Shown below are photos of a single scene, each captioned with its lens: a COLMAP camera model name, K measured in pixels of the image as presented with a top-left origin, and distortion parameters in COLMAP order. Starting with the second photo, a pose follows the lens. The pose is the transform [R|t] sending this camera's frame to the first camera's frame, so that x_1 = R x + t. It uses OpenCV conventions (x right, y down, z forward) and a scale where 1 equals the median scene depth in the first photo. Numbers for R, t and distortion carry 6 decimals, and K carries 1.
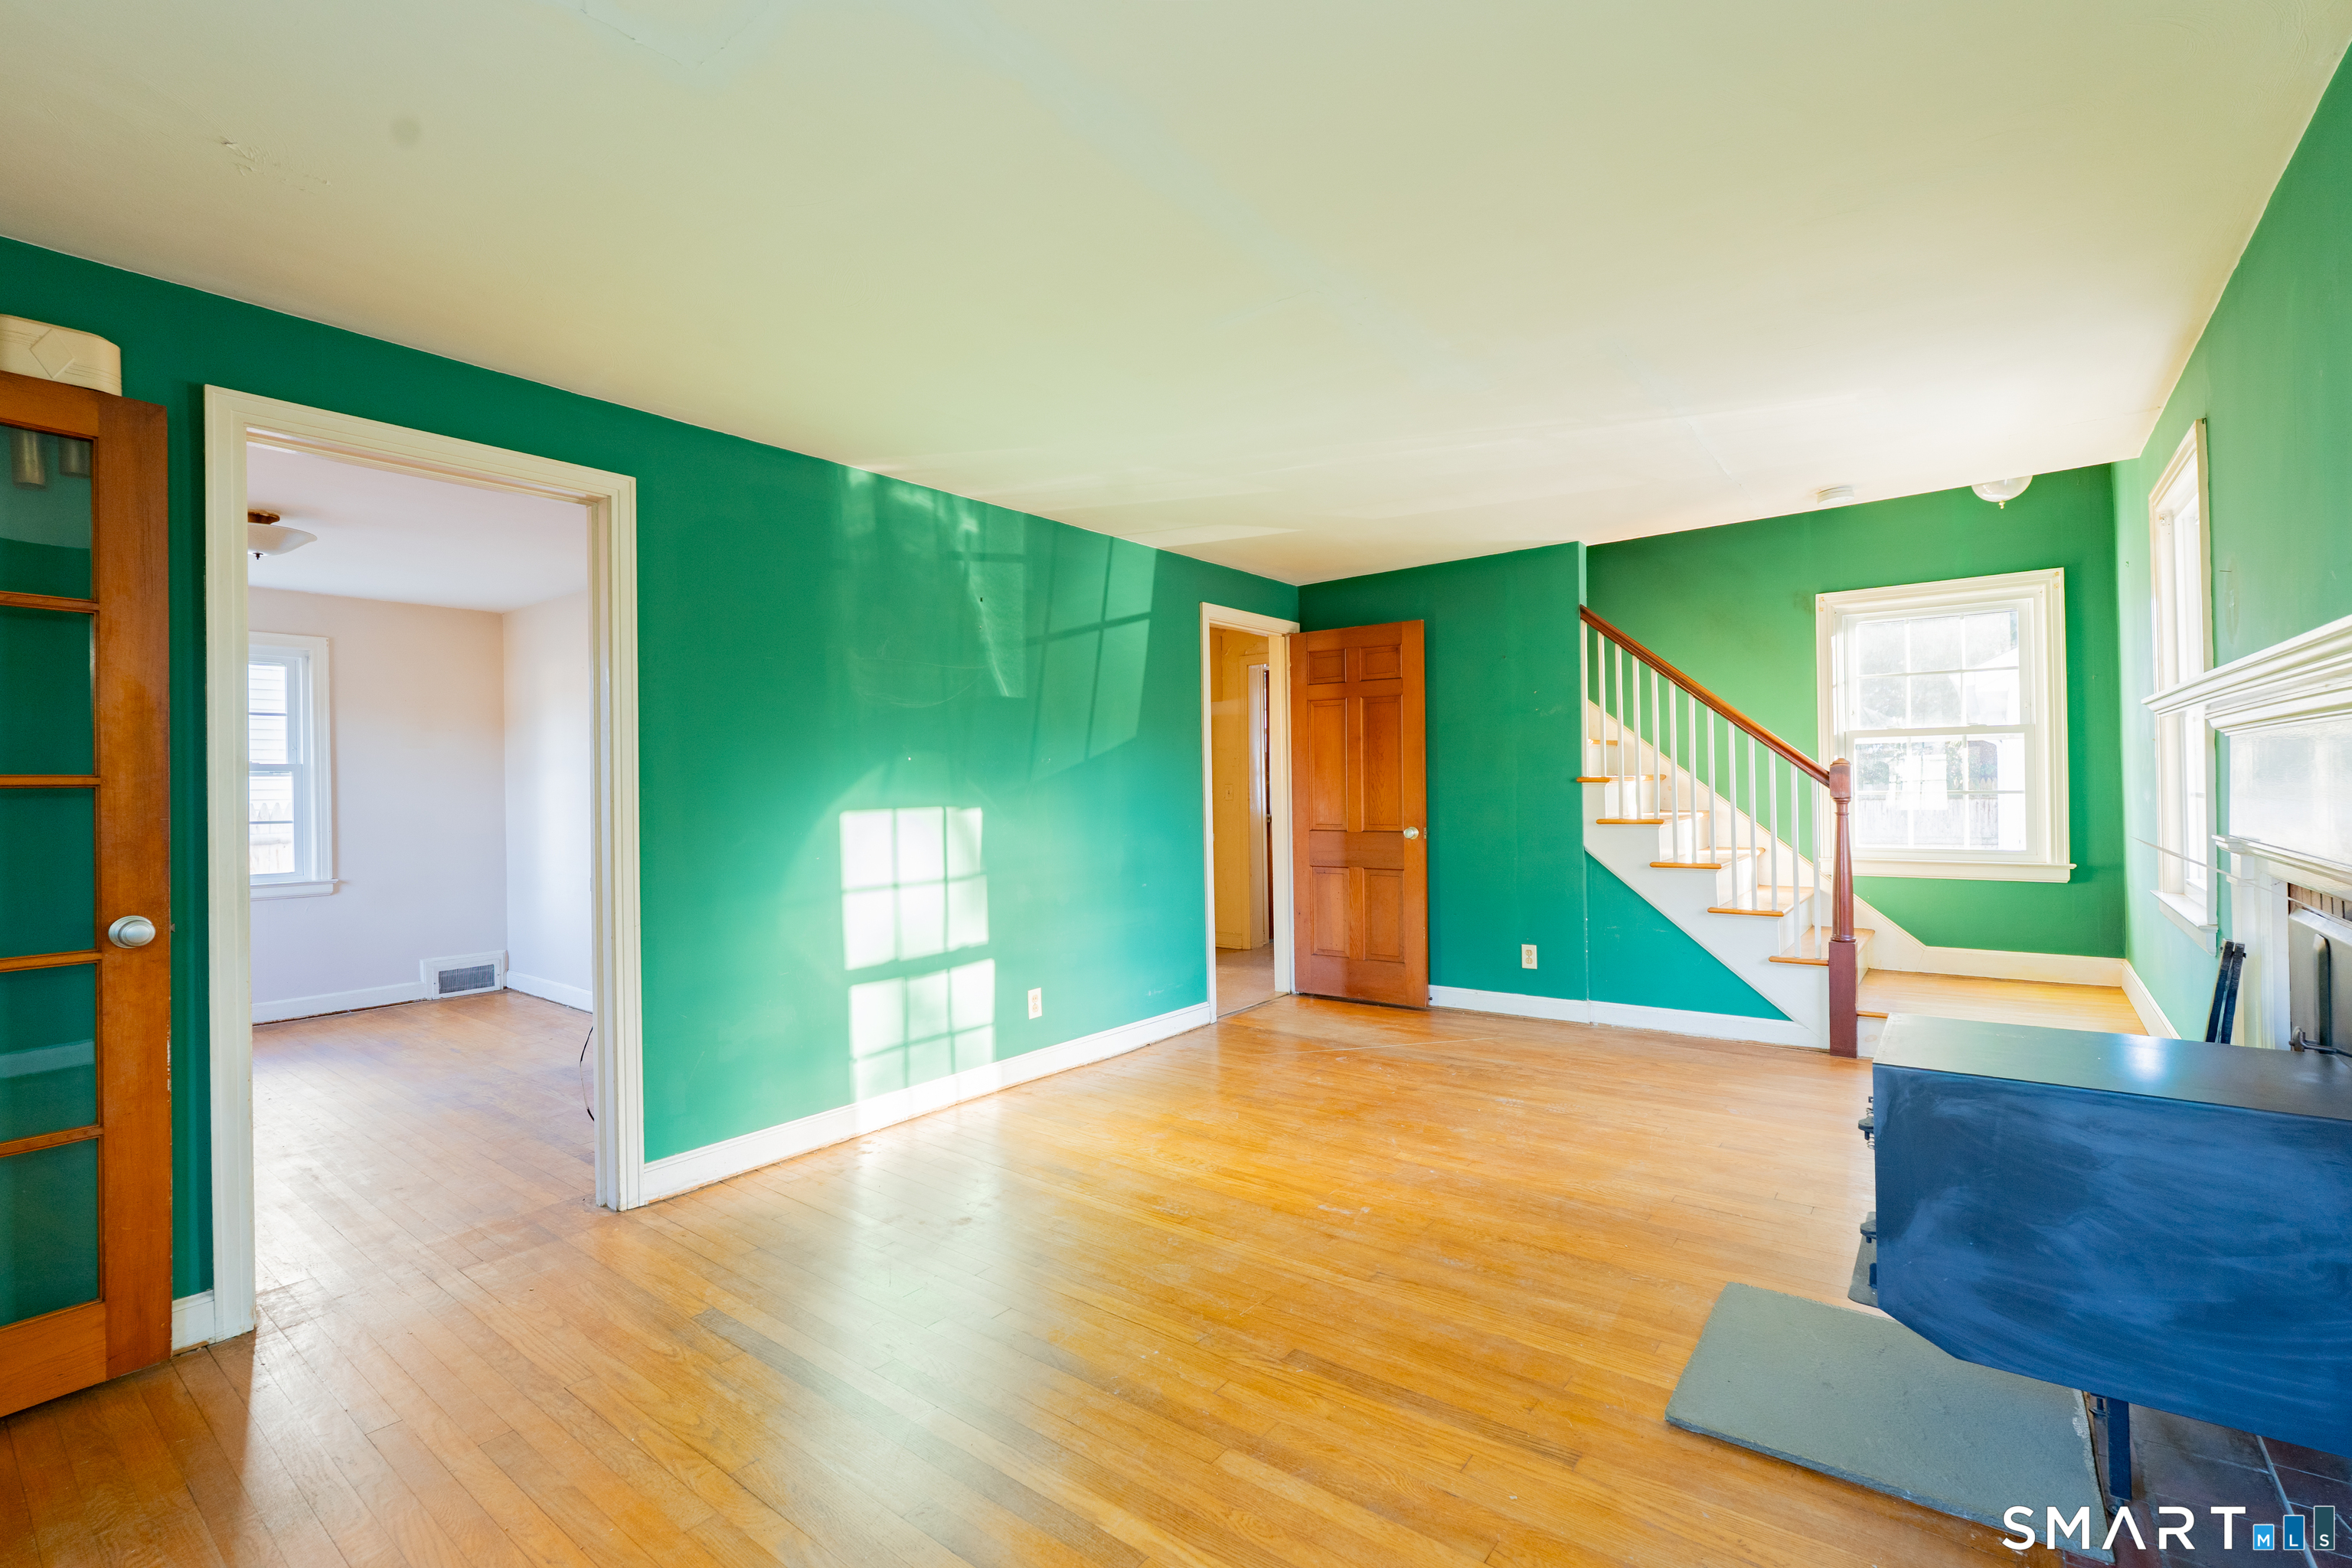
lens RADIAL K [[1055.0, 0, 1184.7], [0, 1055.0, 781.9], [0, 0, 1]] dist [-0.005899, 0.000445]
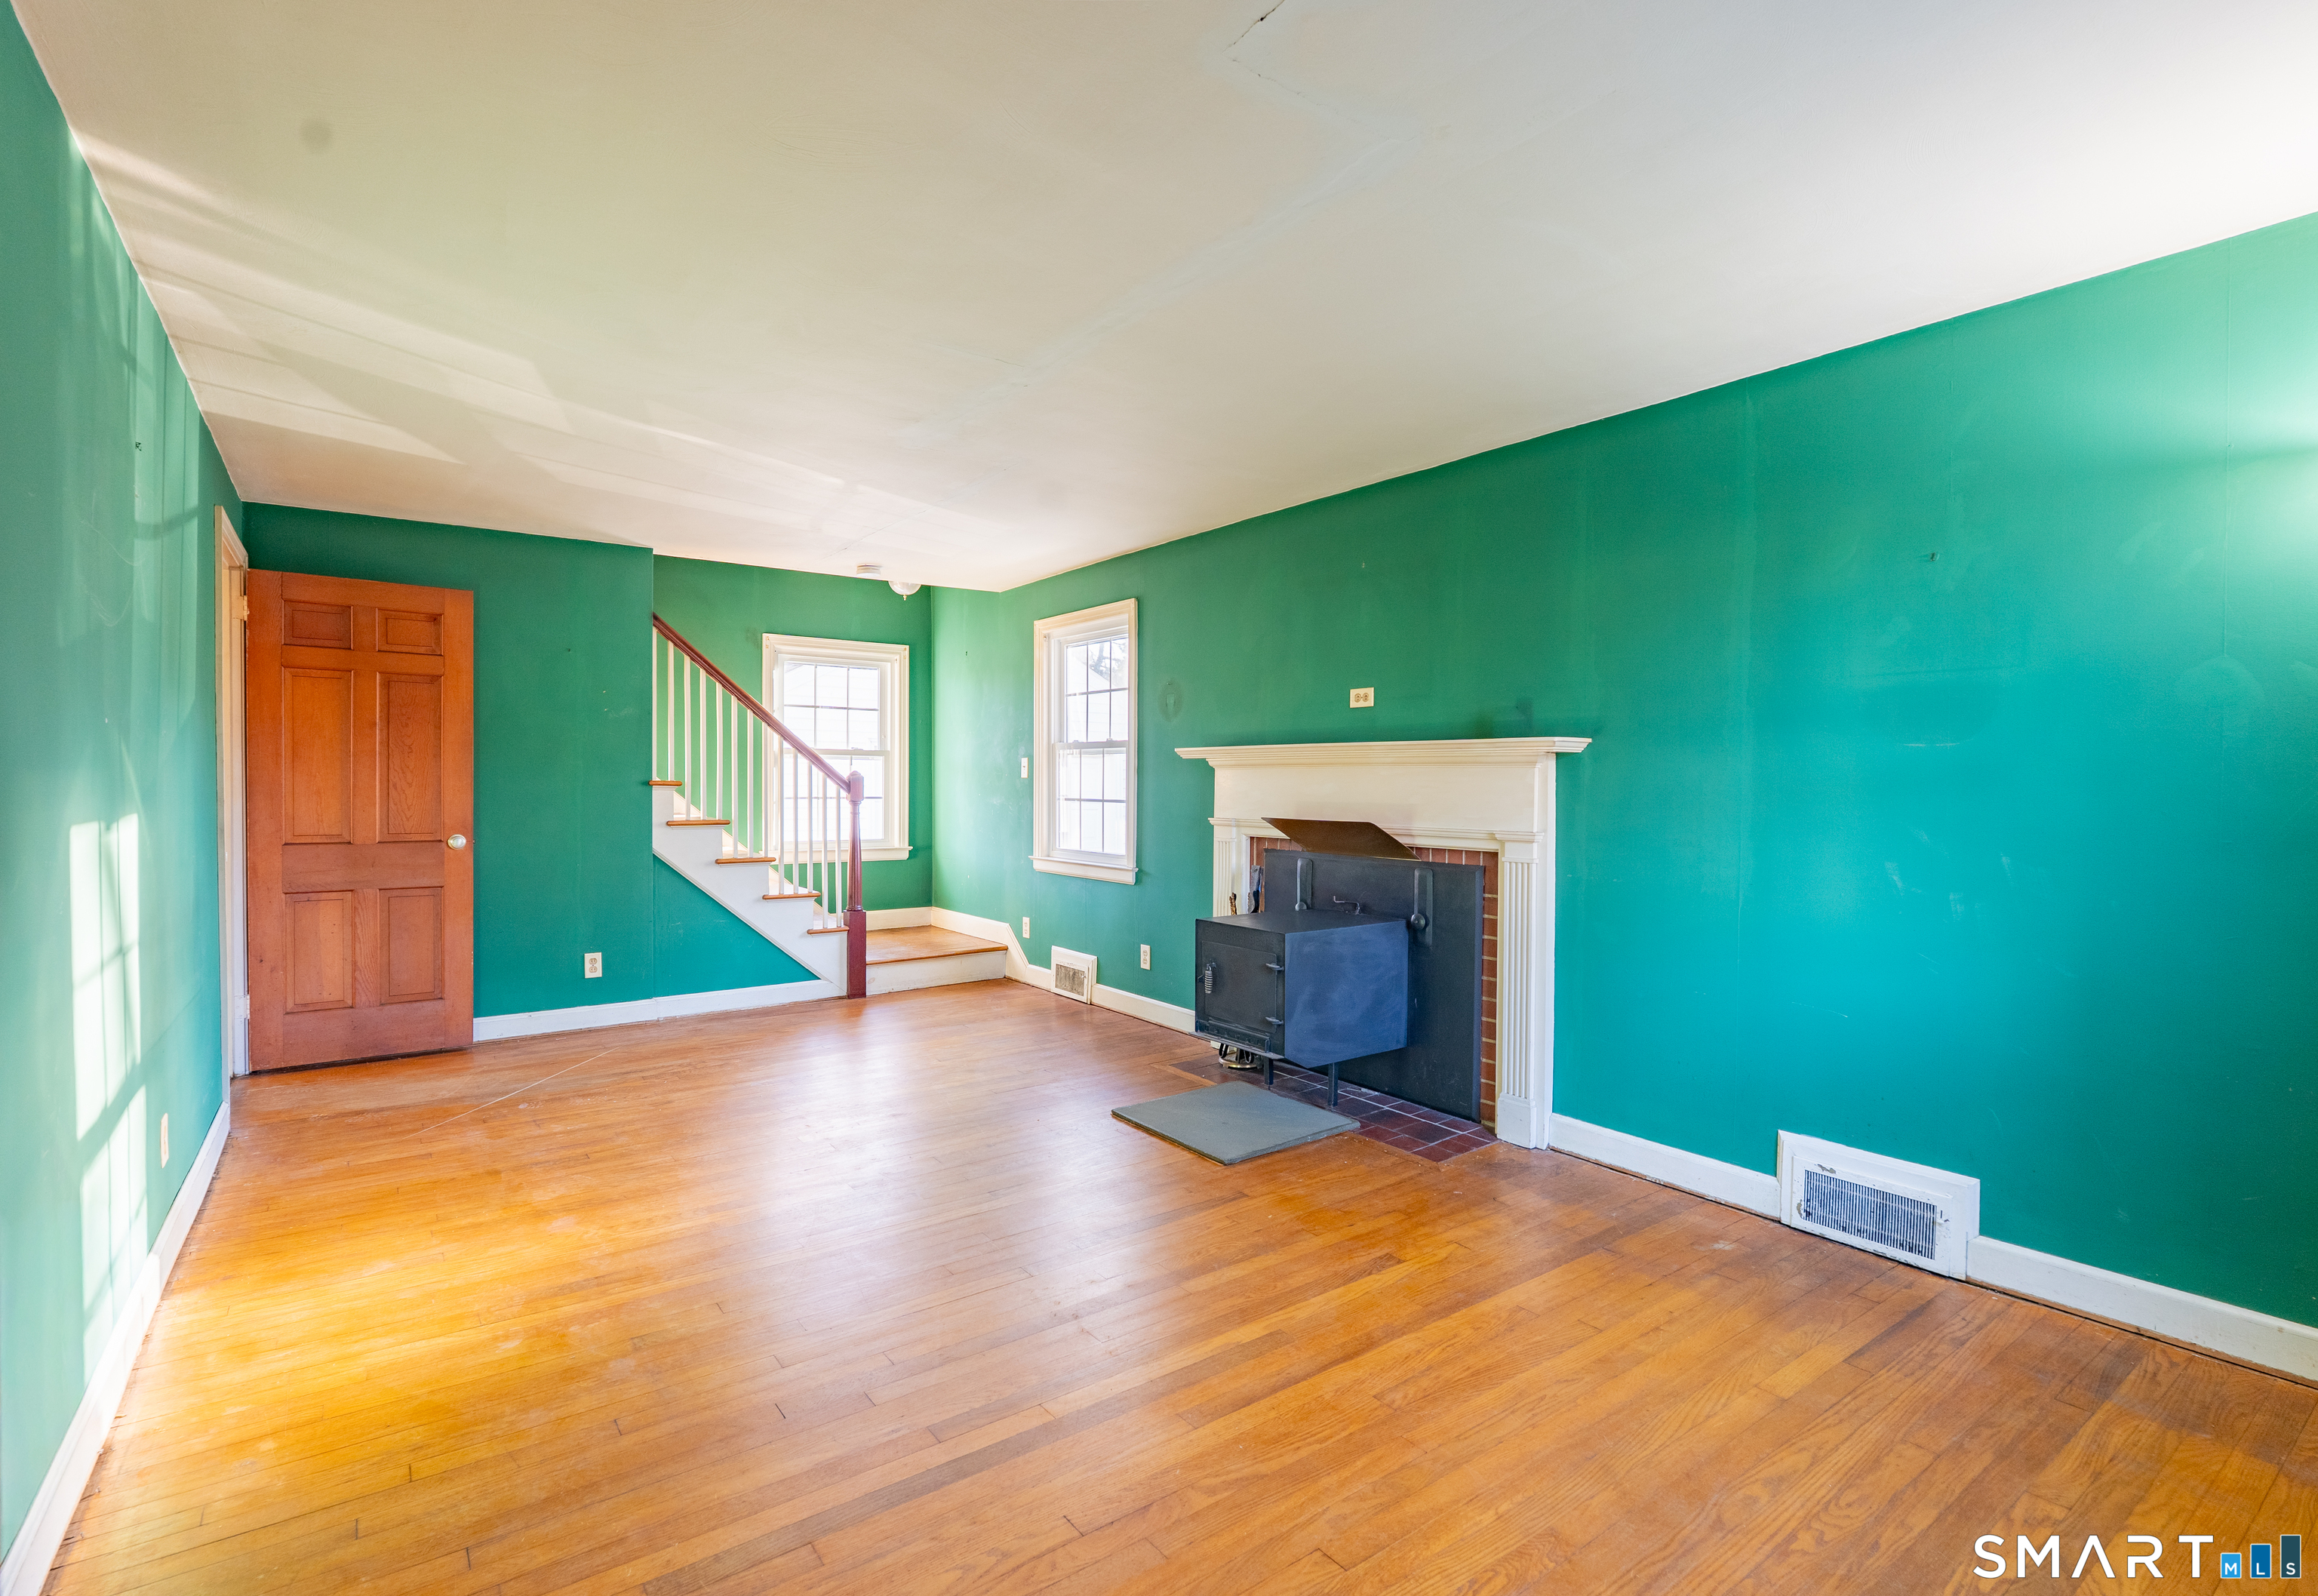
lens RADIAL K [[1044.5, 0, 1158.0], [0, 1044.5, 792.6], [0, 0, 1]] dist [-0.003506, -0.000222]
pose [[0.275994, 0.011274, 0.961093, -0.461793], [-0.013976, 0.999873, -0.007716, 0.008502], [-0.961058, -0.011302, 0.276116, 0.249246]]
